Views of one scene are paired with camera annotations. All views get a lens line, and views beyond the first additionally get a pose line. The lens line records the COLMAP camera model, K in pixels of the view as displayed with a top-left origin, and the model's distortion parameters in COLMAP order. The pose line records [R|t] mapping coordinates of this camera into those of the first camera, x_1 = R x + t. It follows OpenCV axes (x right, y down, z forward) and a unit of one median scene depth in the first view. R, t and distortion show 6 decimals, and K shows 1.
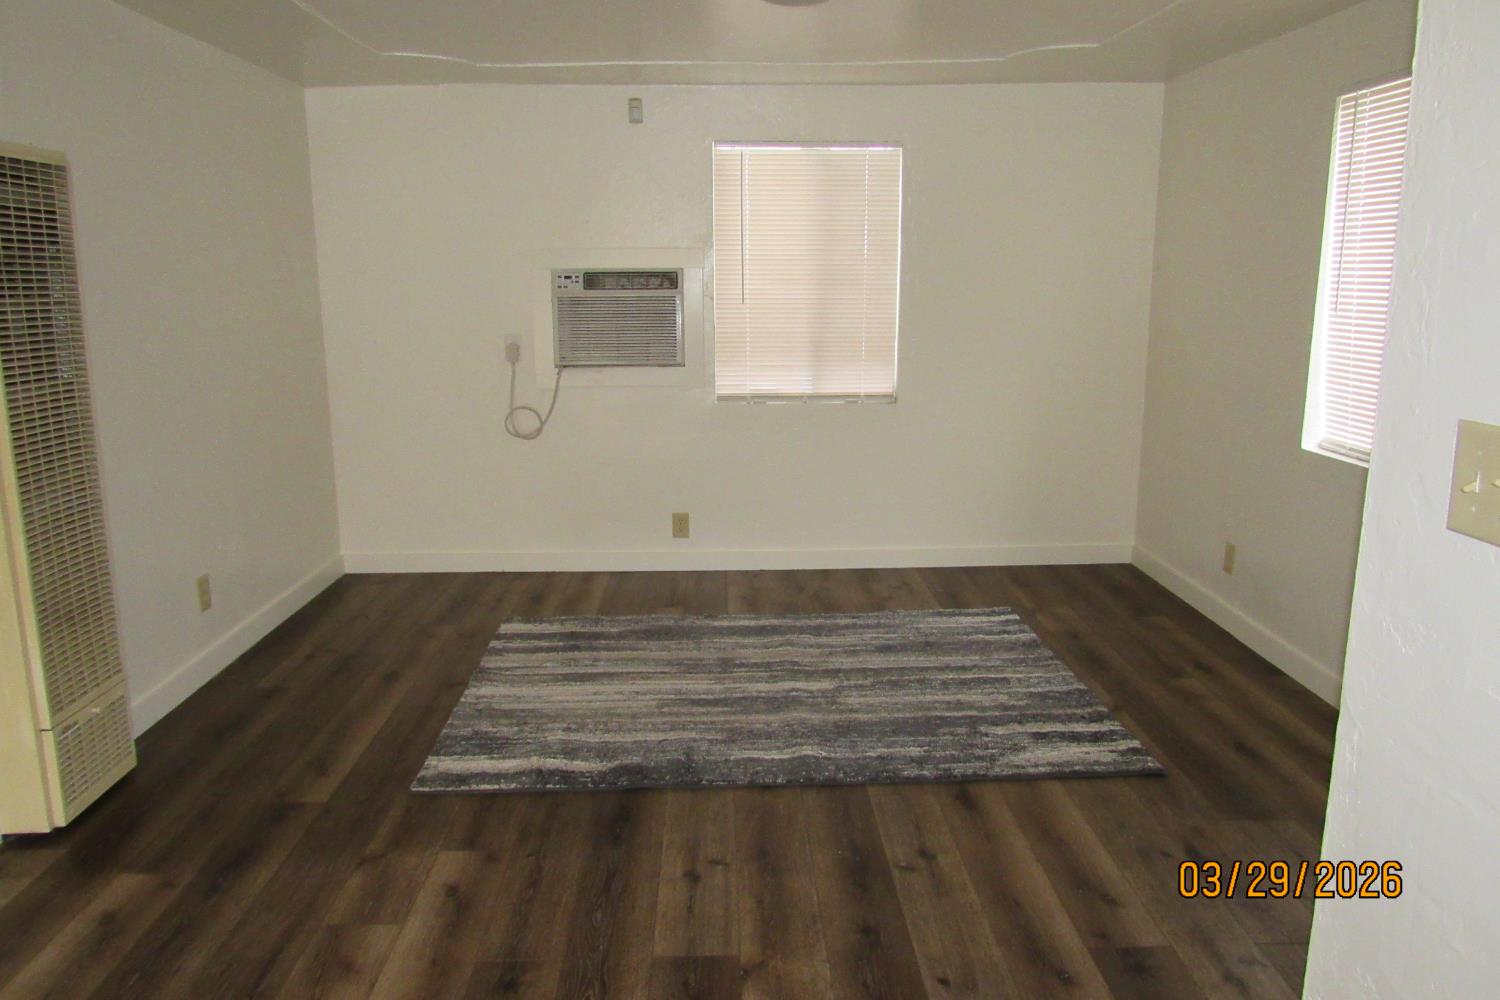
lens RADIAL K [[1069.2, 0, 750.0], [0, 1069.2, 500.0], [0, 0, 1]] dist [-0.044161, -0.002153]
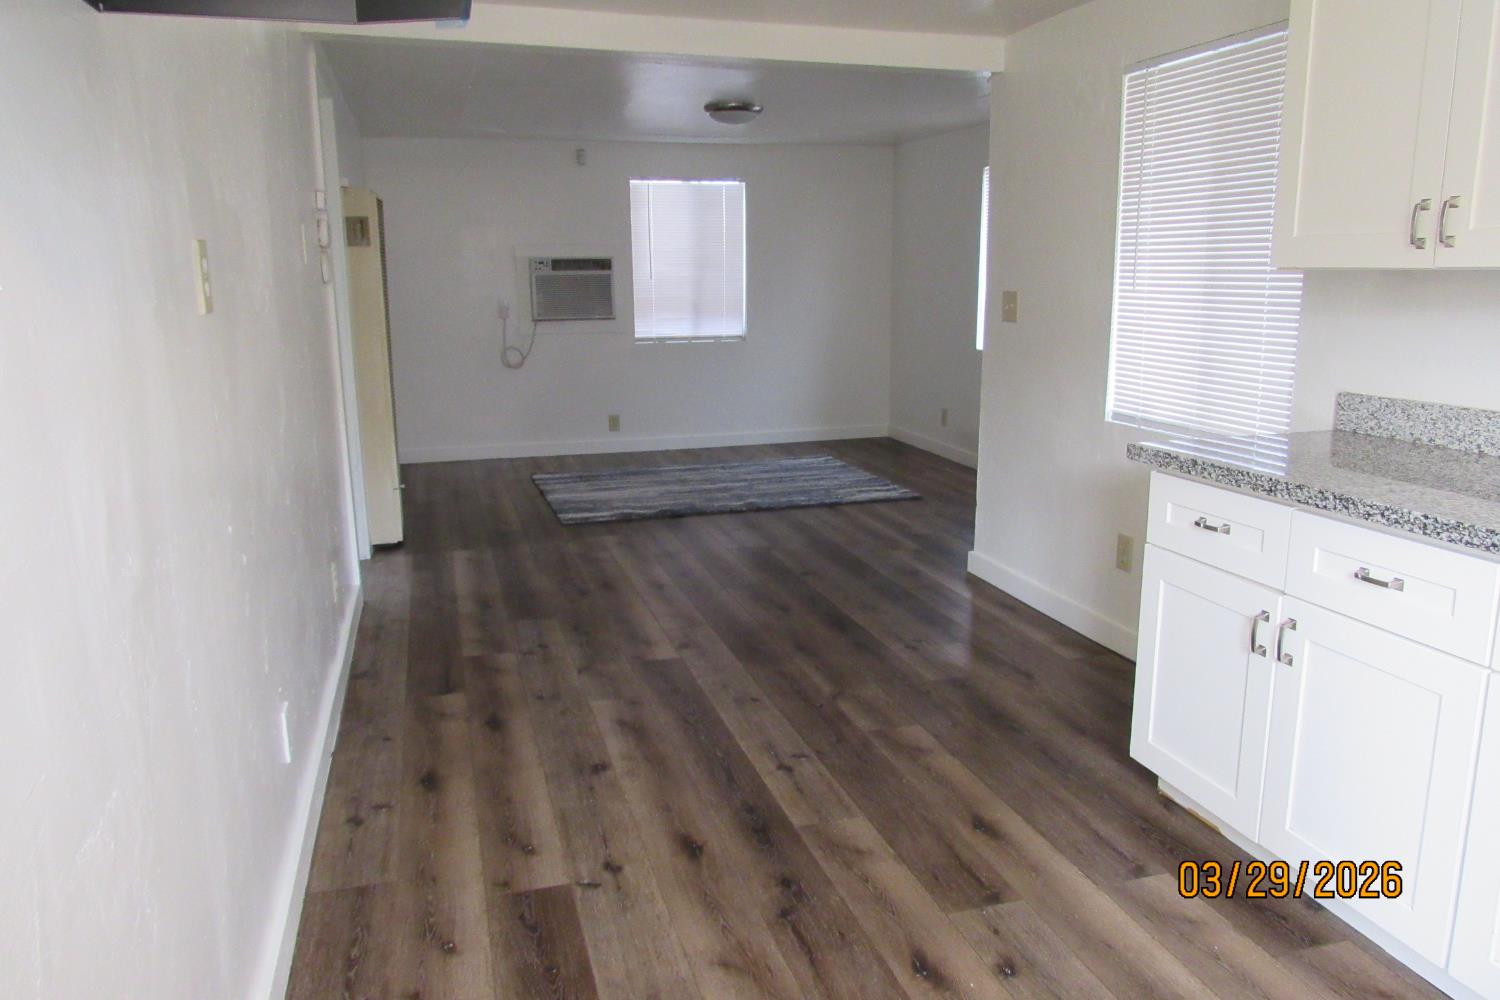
lens RADIAL K [[1069.2, 0, 750.0], [0, 1069.2, 500.0], [0, 0, 1]] dist [-0.044161, -0.002153]
pose [[0.967883, -0.054124, 0.245505, -0.272825], [0.052505, 0.998534, 0.013137, 0.131098], [-0.245857, 0.000175, 0.969306, -0.576521]]
